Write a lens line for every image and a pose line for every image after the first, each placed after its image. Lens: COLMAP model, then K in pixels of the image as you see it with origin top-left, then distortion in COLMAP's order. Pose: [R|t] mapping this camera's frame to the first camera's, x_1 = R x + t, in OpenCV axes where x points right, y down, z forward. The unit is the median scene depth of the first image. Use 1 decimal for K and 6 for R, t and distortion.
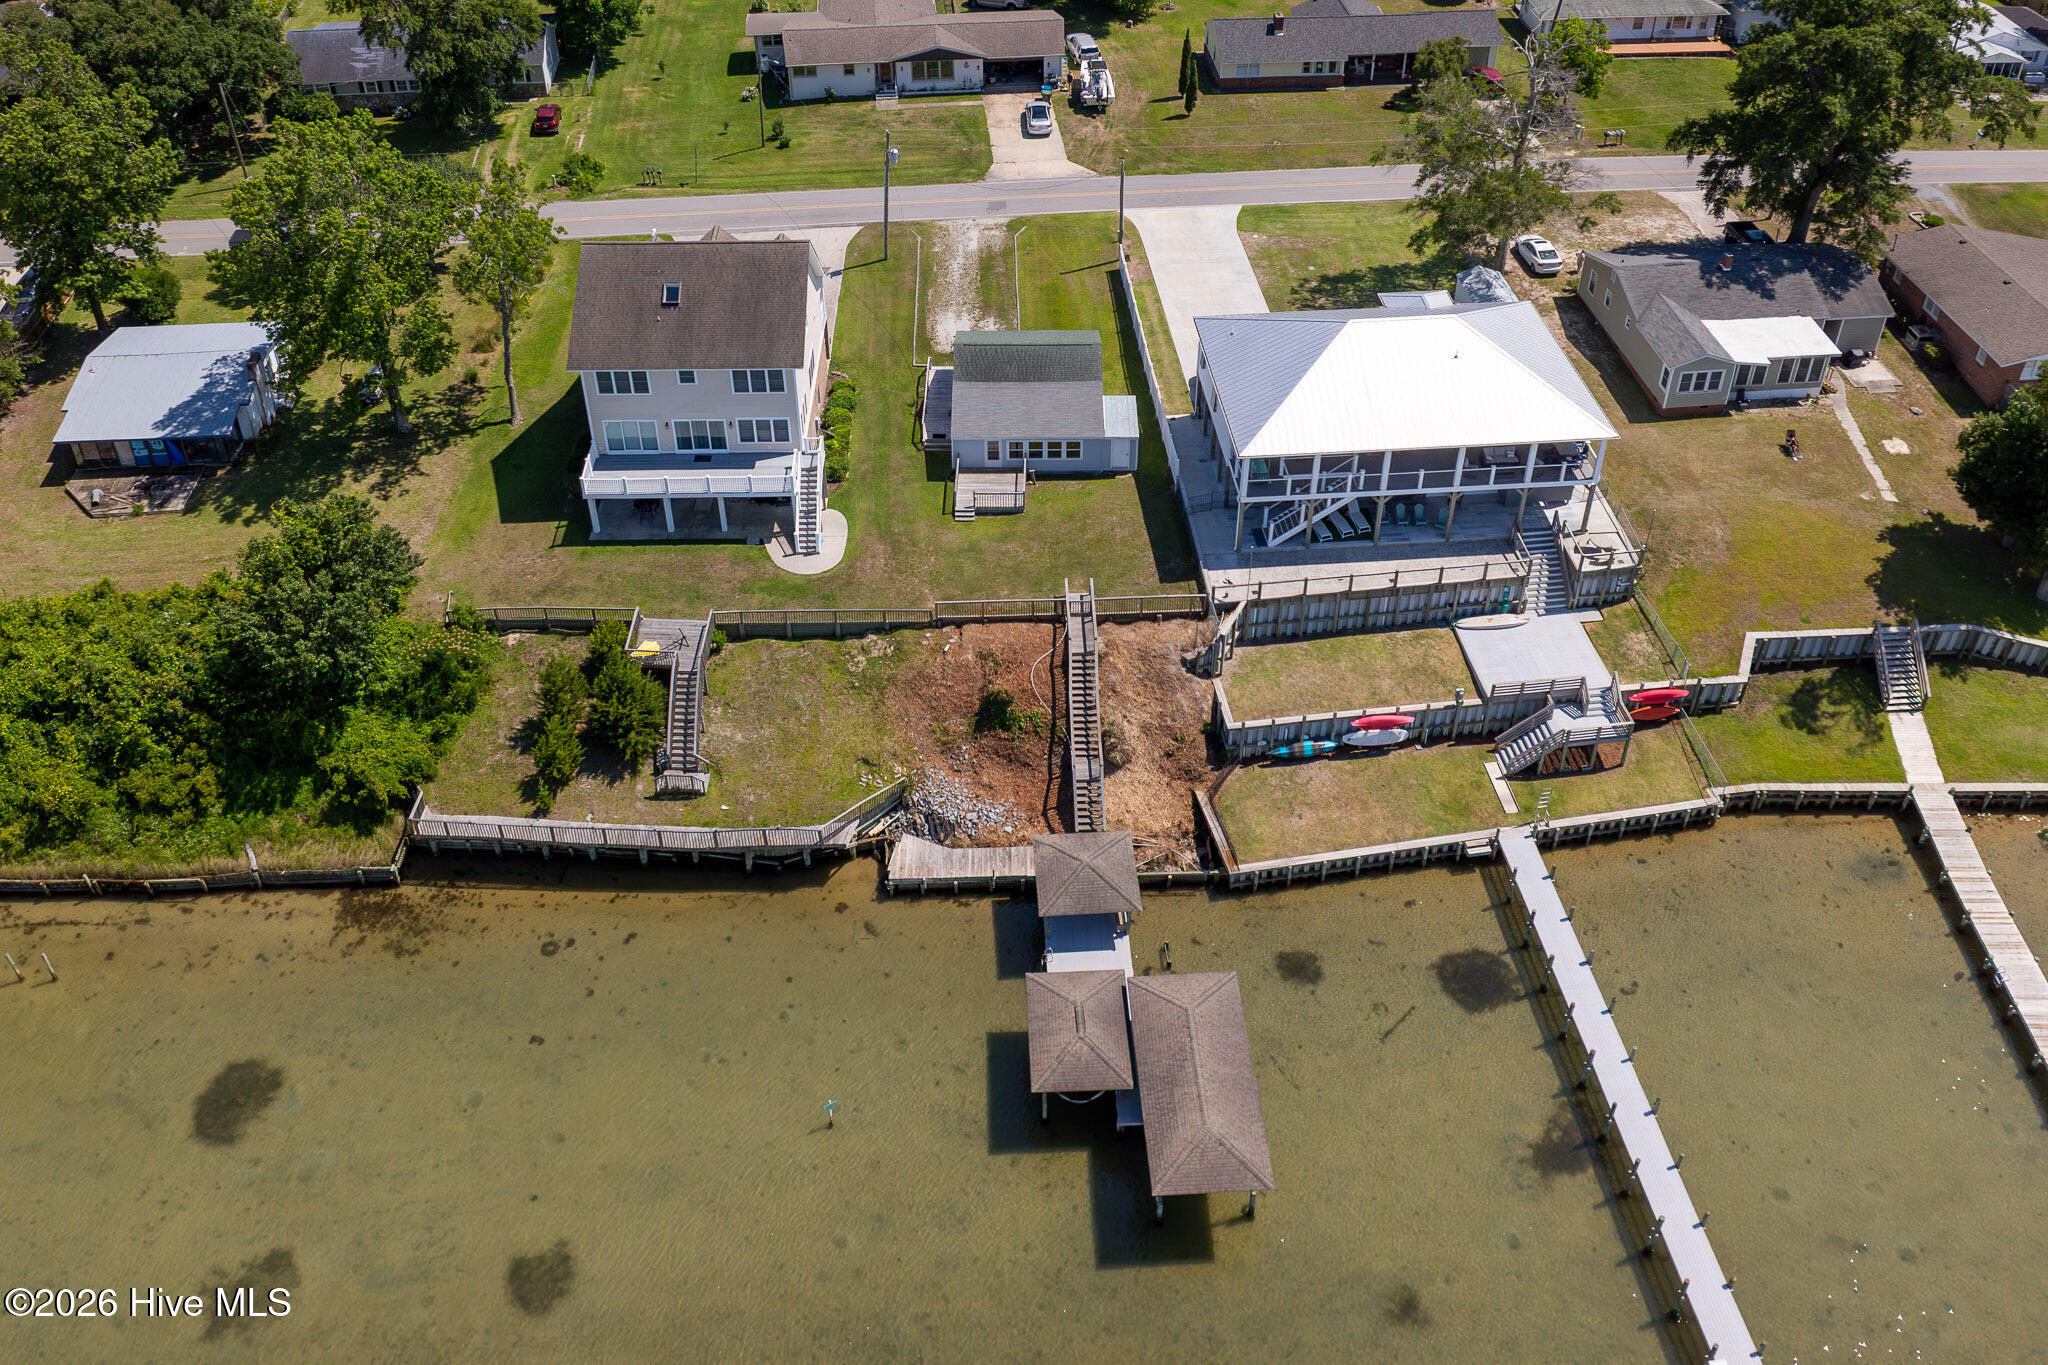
lens RADIAL K [[1757.7, 0, 1056.9], [0, 1757.7, 447.4], [0, 0, 1]] dist [-0.038360, -0.006735]
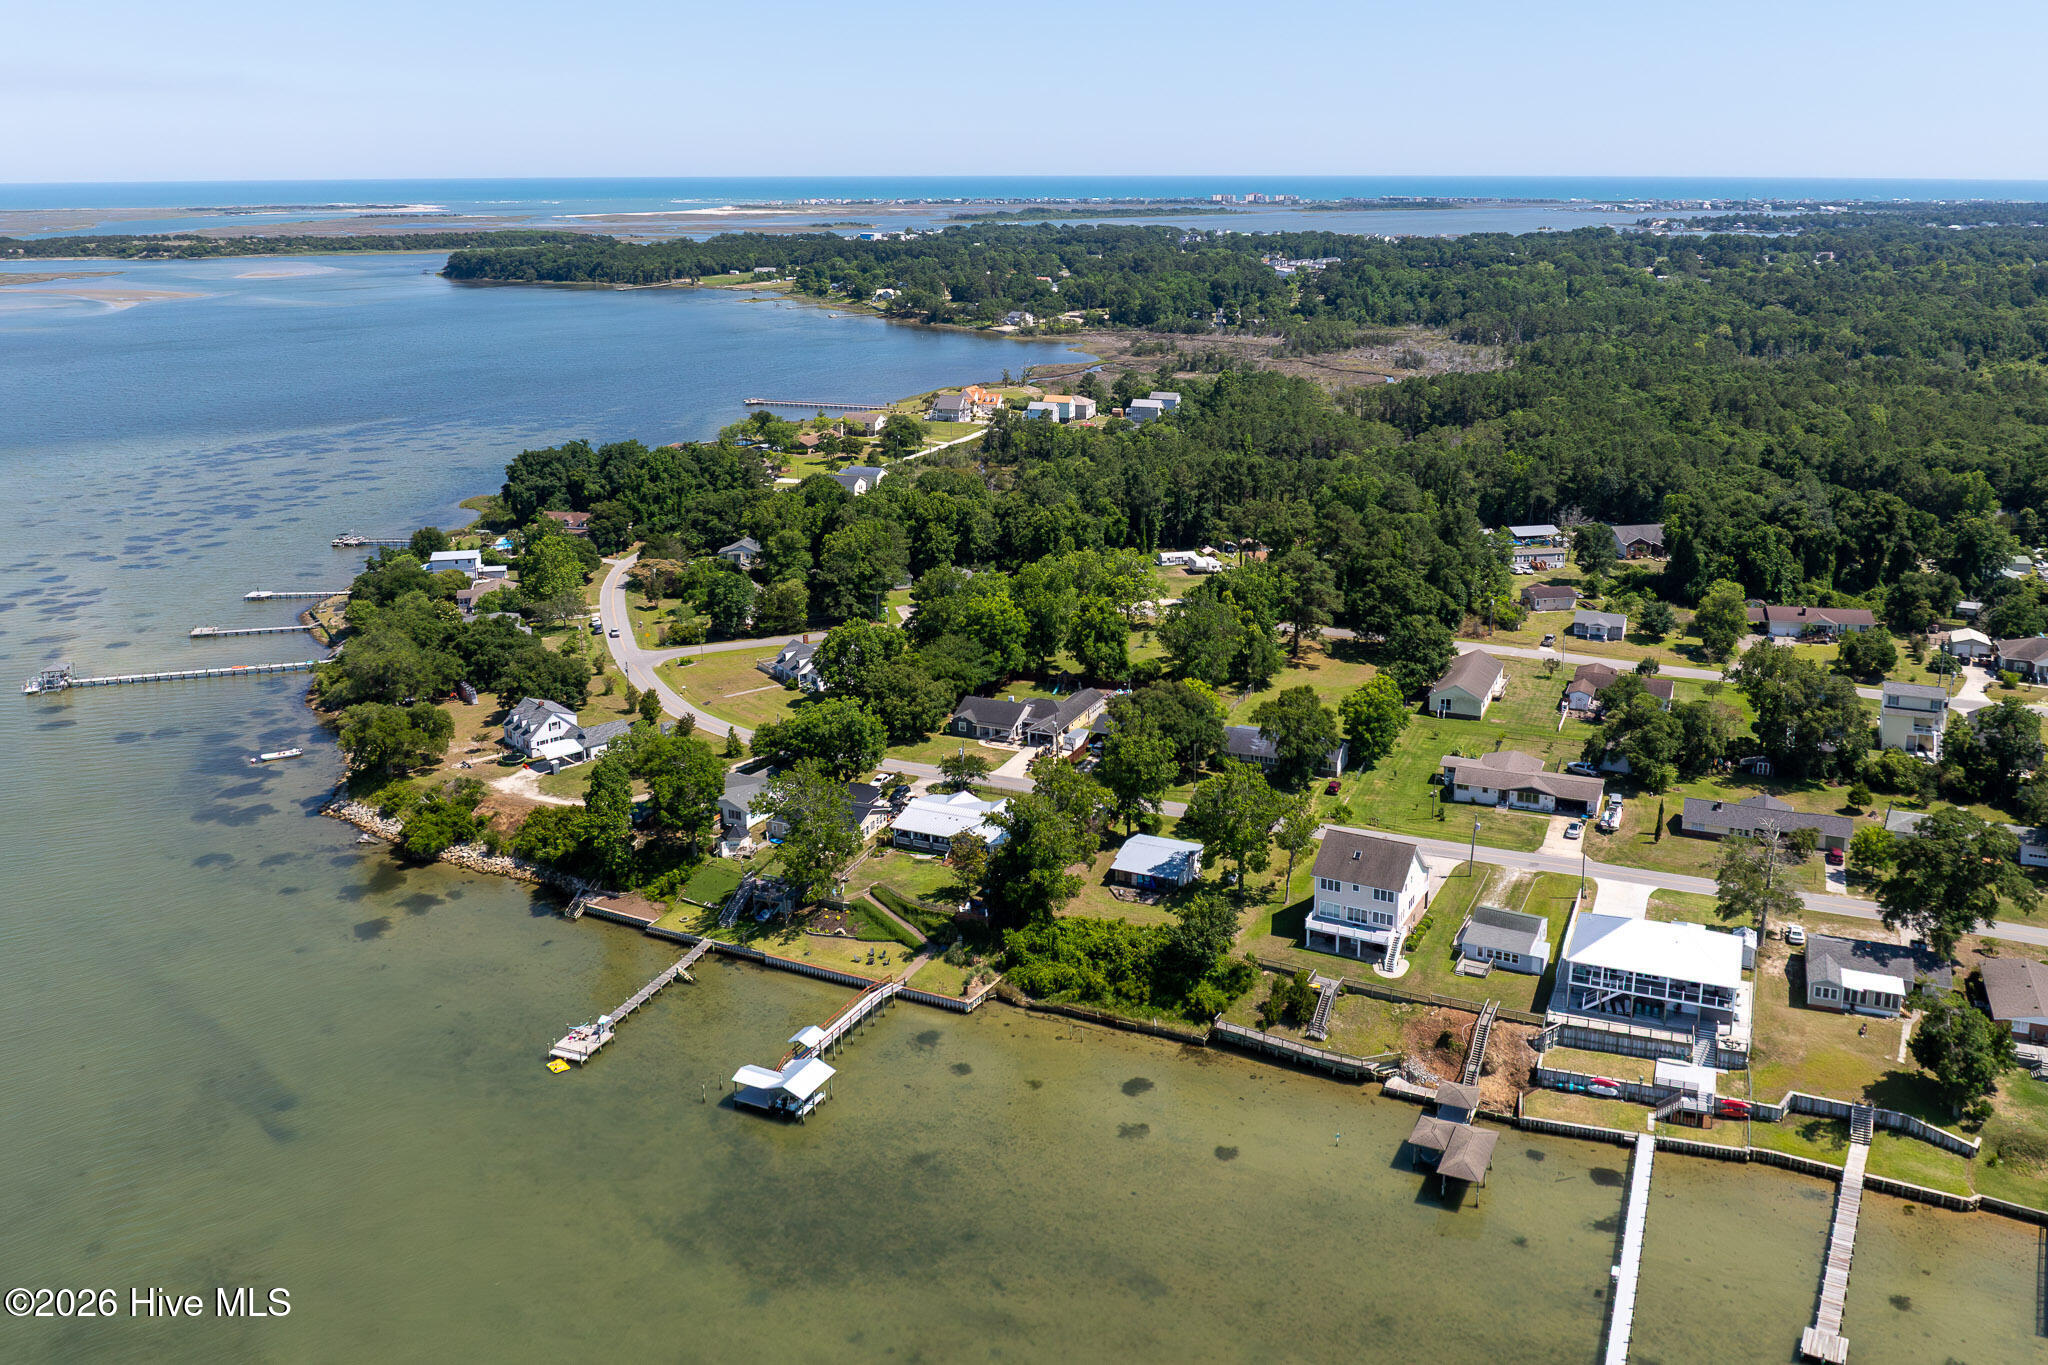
lens RADIAL K [[1757.7, 0, 1056.9], [0, 1757.7, 447.4], [0, 0, 1]] dist [-0.038360, -0.006735]
pose [[0.878969, 0.079983, -0.470123, 0.516350], [-0.263586, 0.903039, -0.339179, 0.338747], [0.397411, 0.422046, 0.814826, -1.403824]]
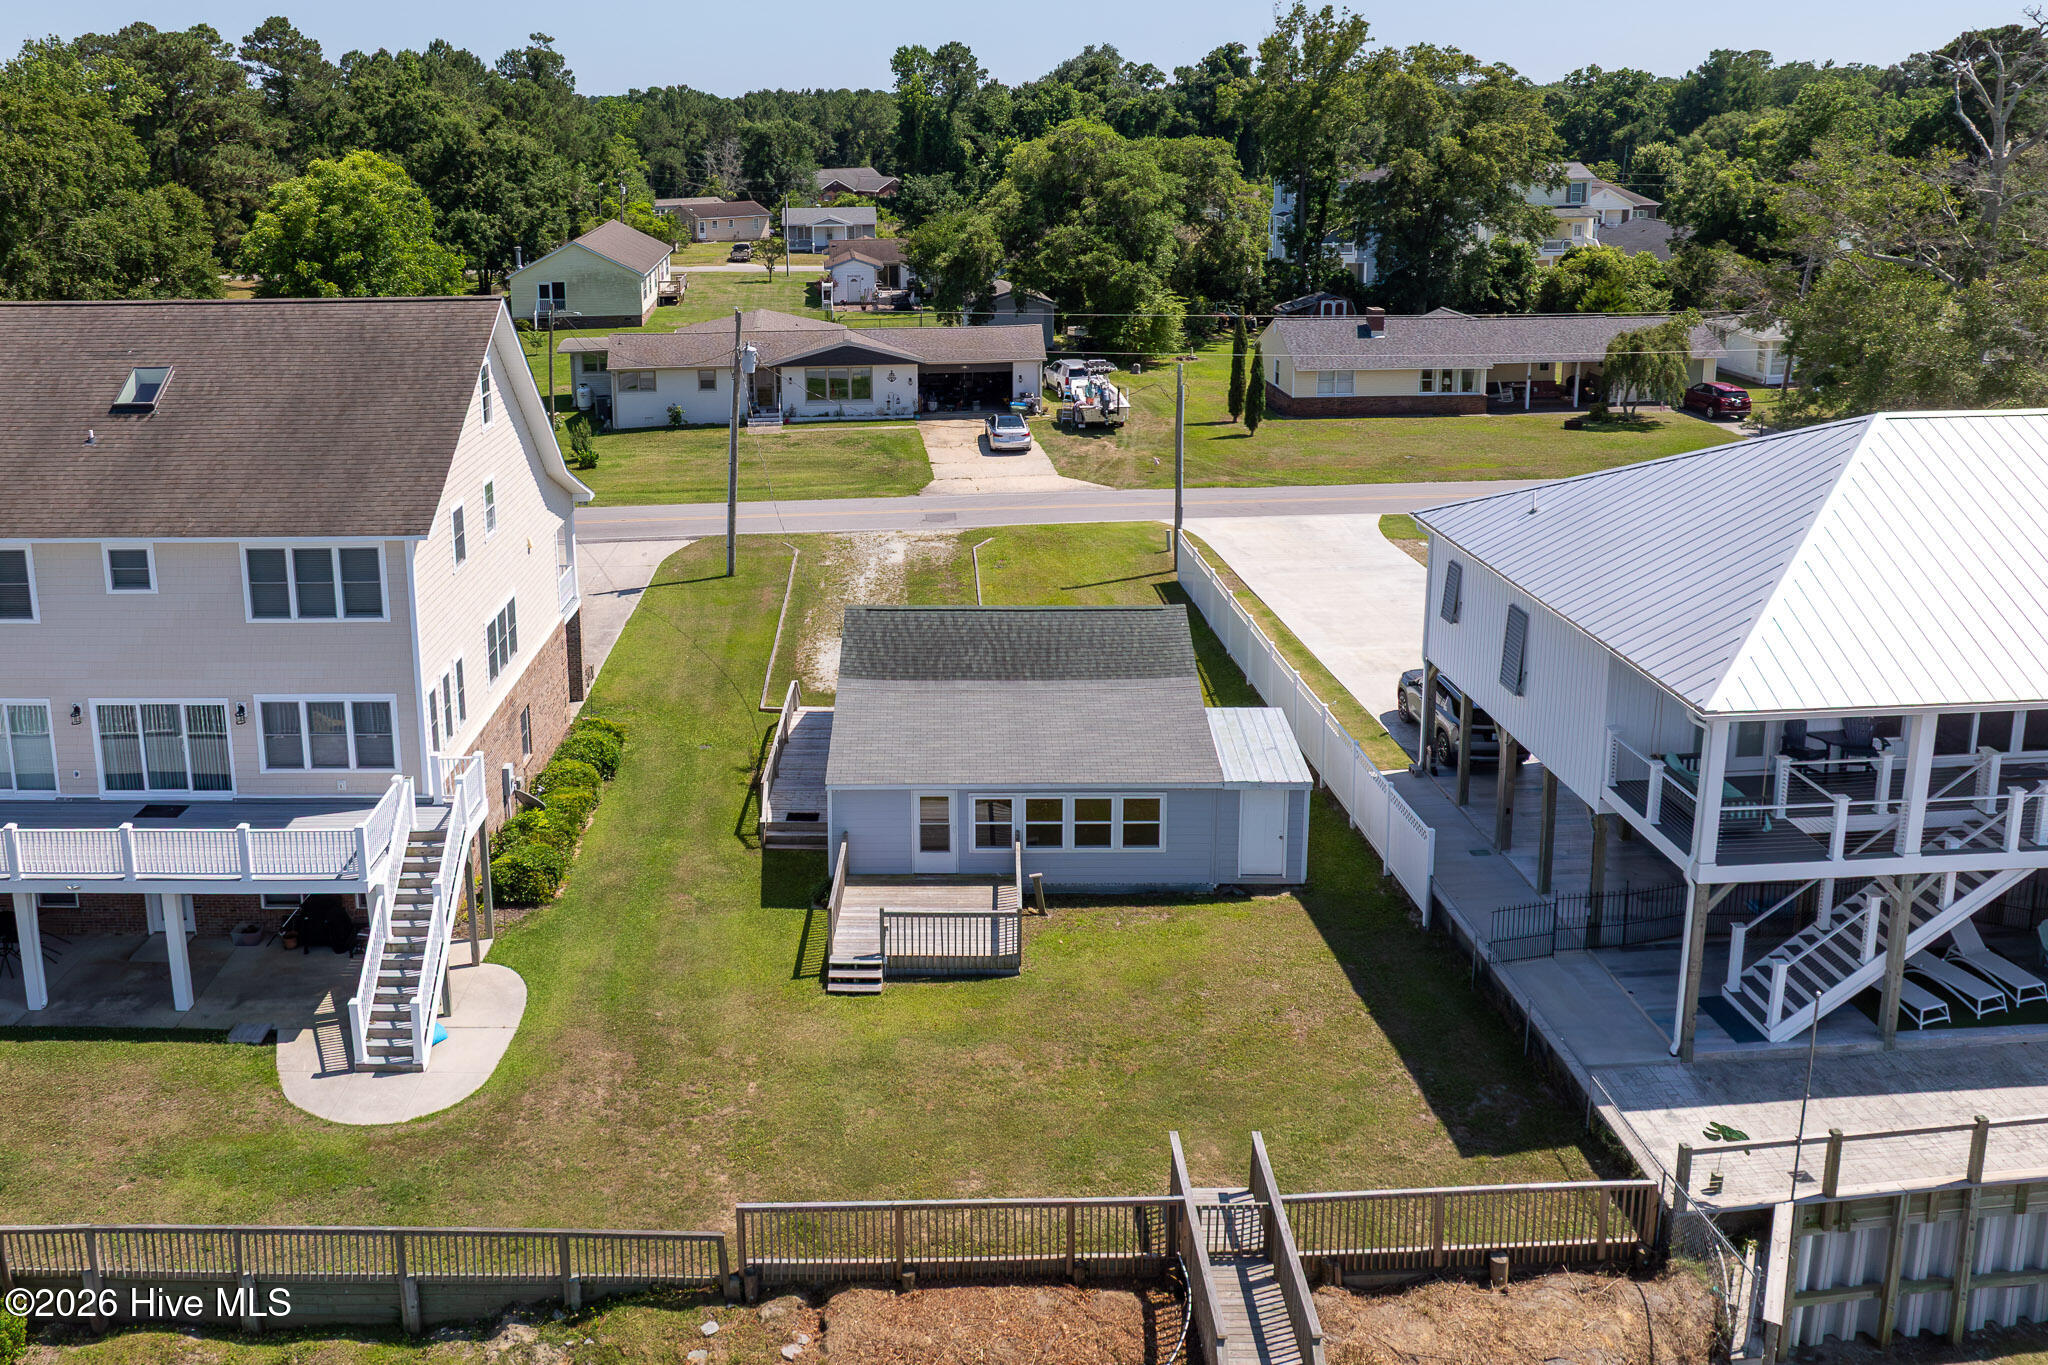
lens RADIAL K [[1722.3, 0, 931.5], [0, 1722.3, 449.1], [0, 0, 1]] dist [-0.037067, -0.002563]
pose [[0.999422, -0.008563, -0.032898, -0.024661], [-0.005236, 0.917428, -0.397867, 0.079954], [0.033589, 0.397809, 0.916853, 0.642693]]
